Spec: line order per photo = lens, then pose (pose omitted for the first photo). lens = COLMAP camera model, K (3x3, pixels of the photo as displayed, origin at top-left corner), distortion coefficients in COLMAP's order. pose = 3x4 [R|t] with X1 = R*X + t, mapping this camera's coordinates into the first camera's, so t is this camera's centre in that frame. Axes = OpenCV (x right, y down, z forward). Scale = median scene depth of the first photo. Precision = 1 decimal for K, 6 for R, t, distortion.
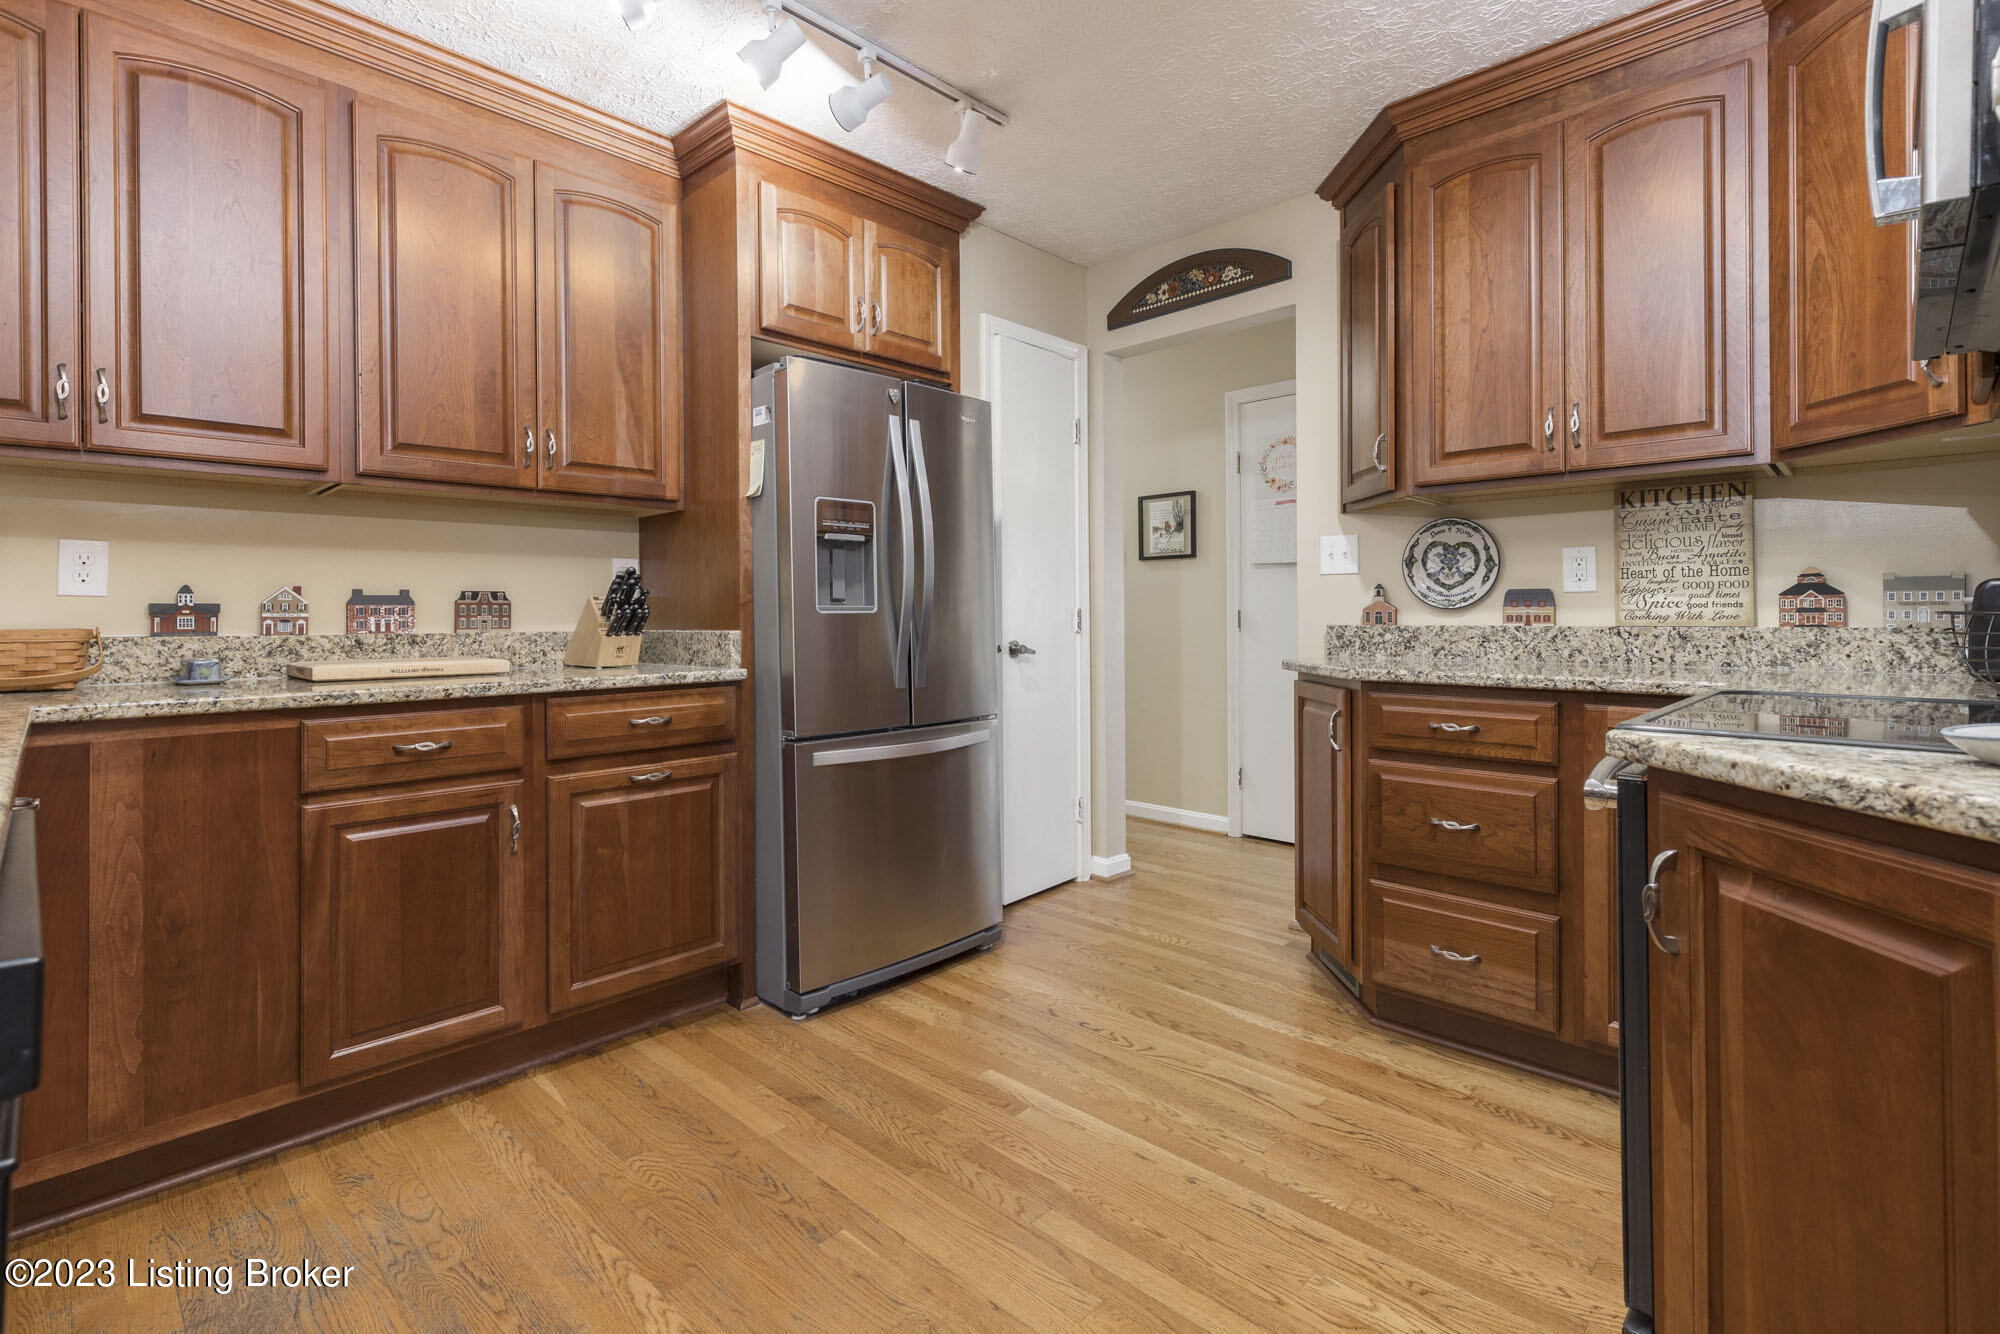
lens RADIAL K [[939.6, 0, 993.8], [0, 939.6, 613.4], [0, 0, 1]] dist [0.002619, 0.000075]
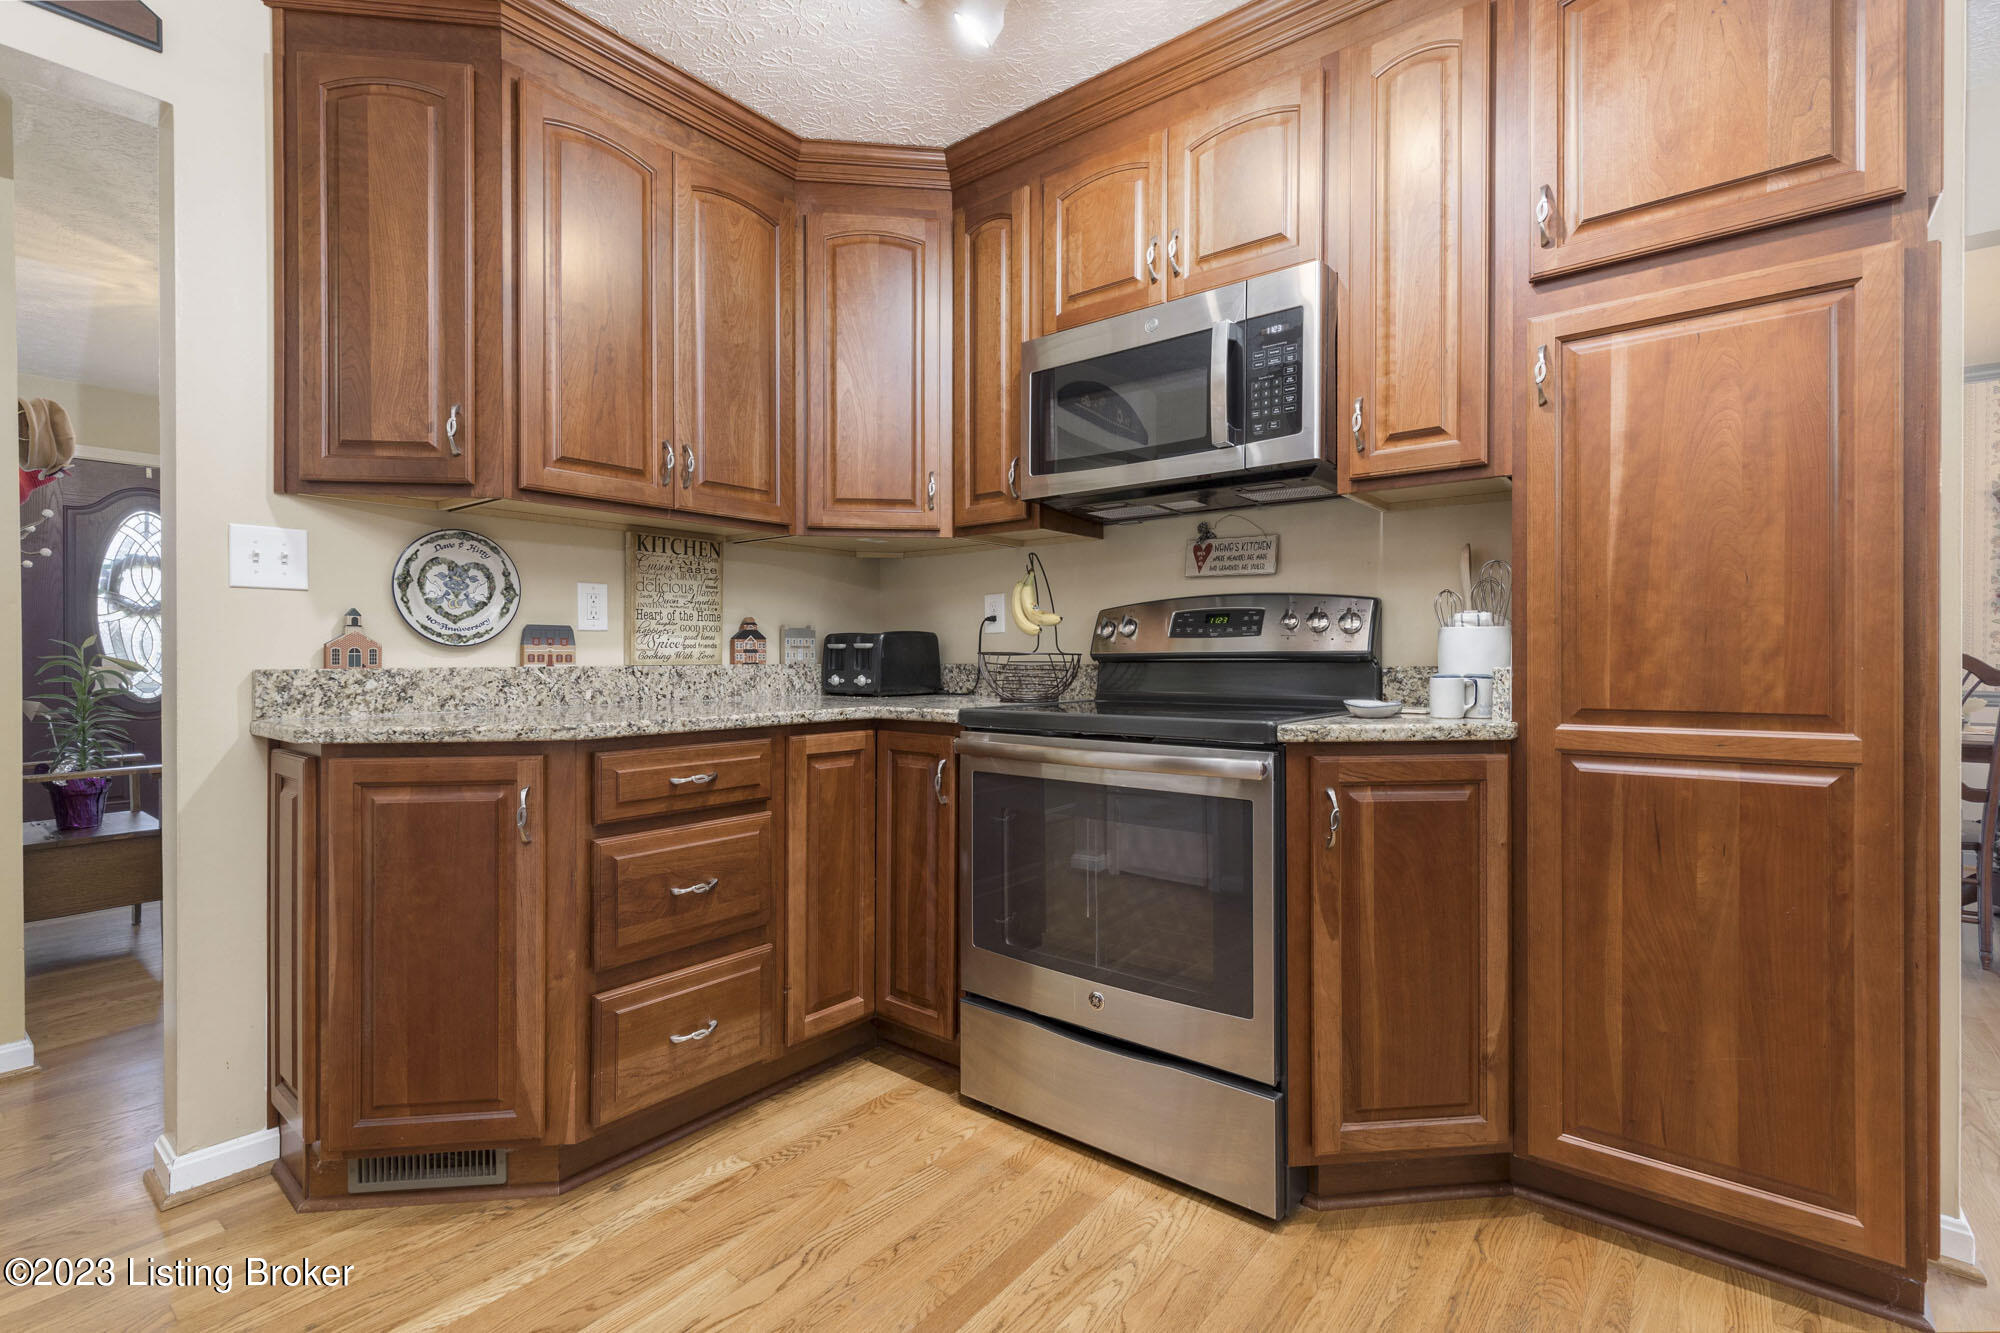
lens RADIAL K [[912.1, 0, 997.1], [0, 912.1, 658.5], [0, 0, 1]] dist [0.003910, 0.000185]
pose [[-0.100955, -0.000320, 0.994891, -0.346565], [-0.001630, 0.999999, 0.000156, 0.004957], [-0.994890, -0.001606, -0.100956, 0.688741]]
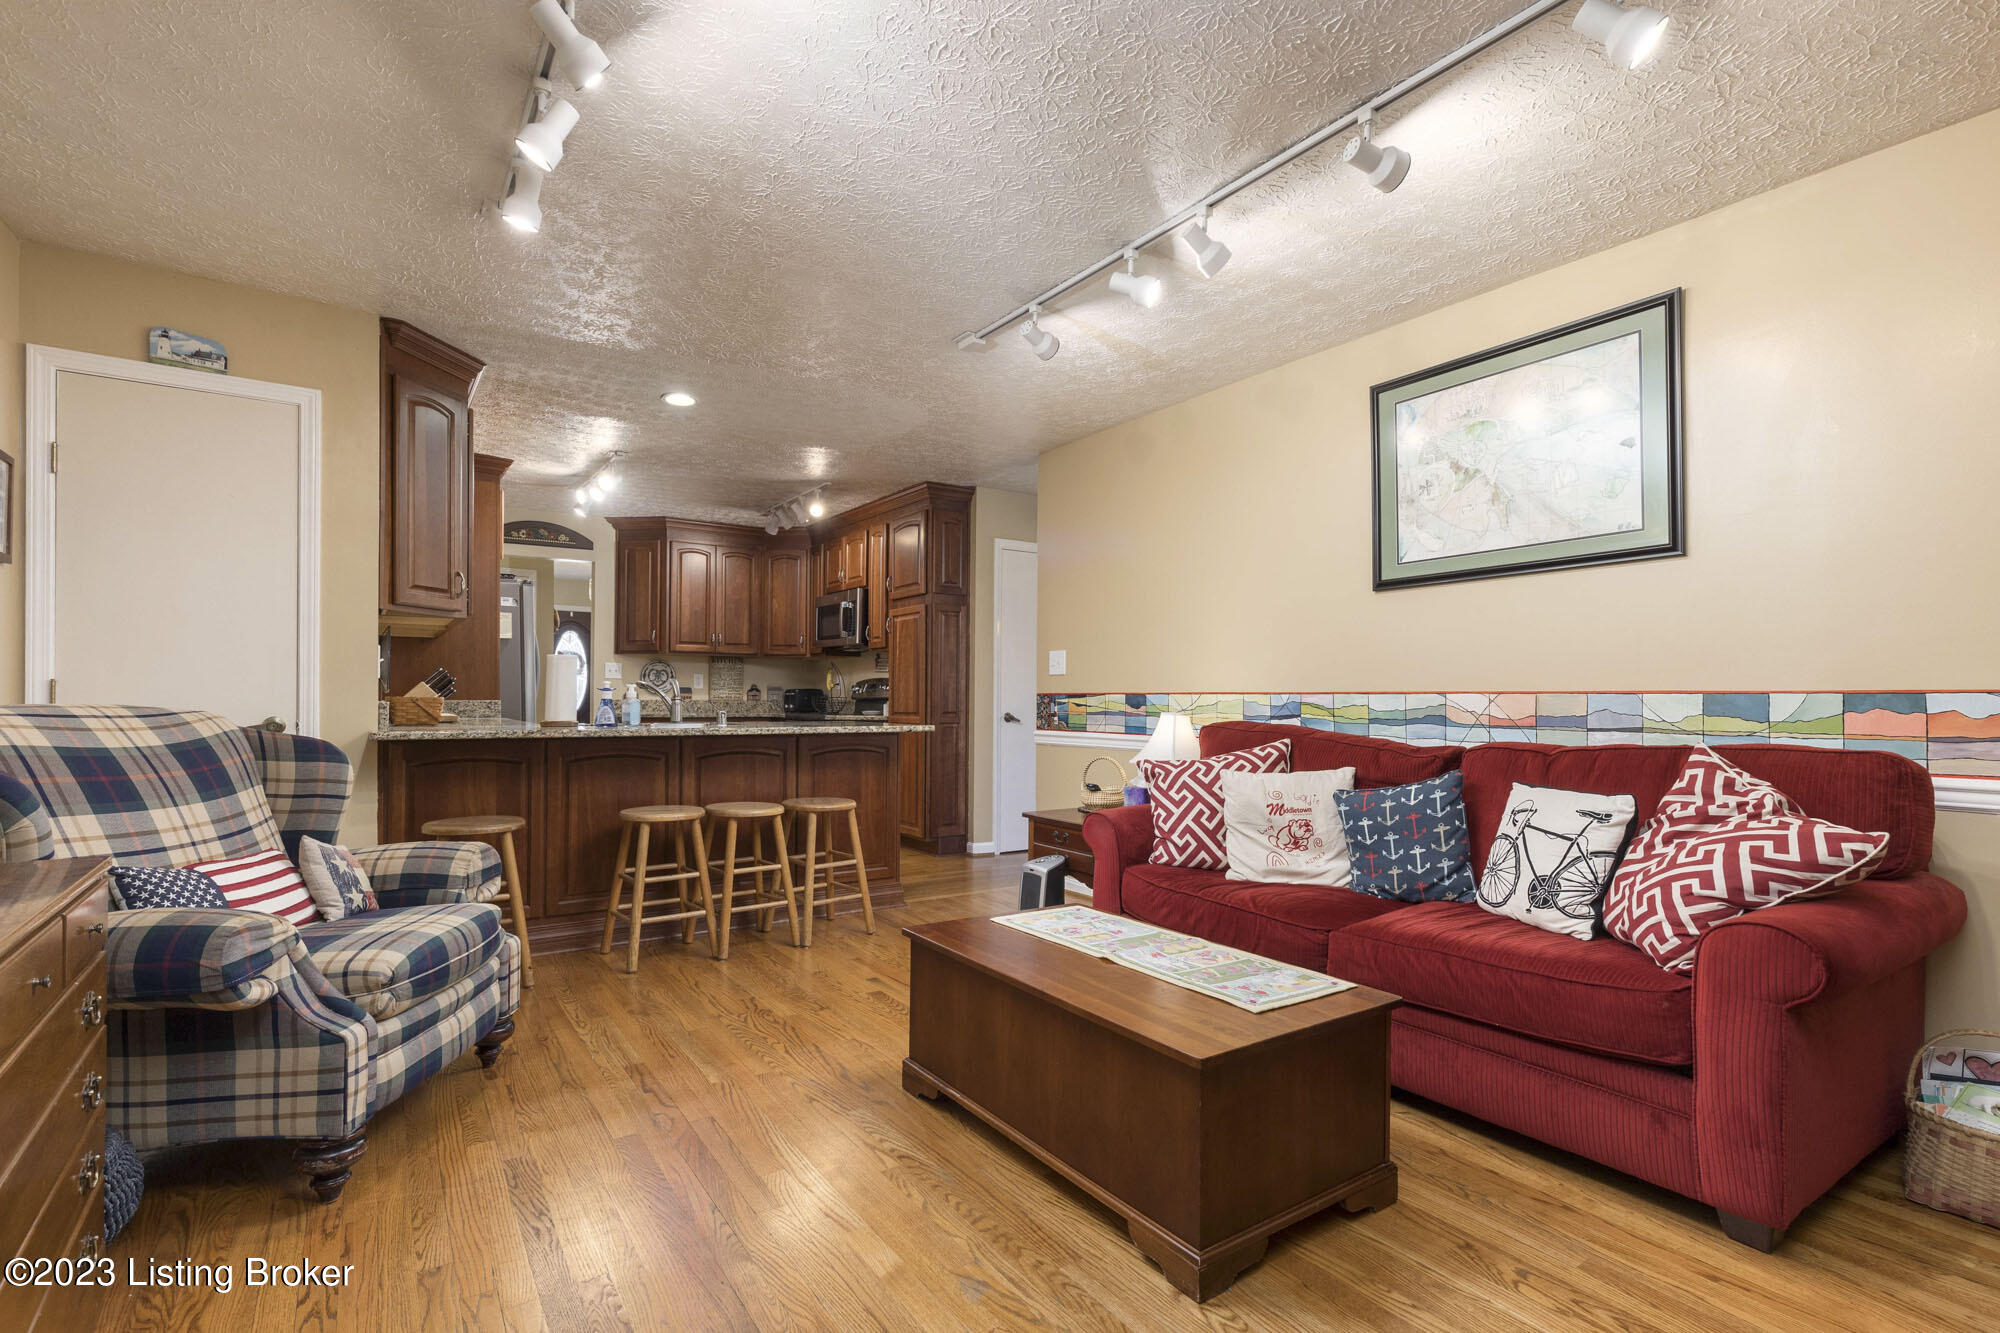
lens RADIAL K [[912.1, 0, 997.1], [0, 912.1, 658.5], [0, 0, 1]] dist [0.003910, 0.000185]
pose [[0.188036, 0.049459, 0.980916, -2.123691], [-0.008008, 0.998775, -0.048824, 0.015237], [-0.982130, 0.001326, 0.188202, -0.516611]]
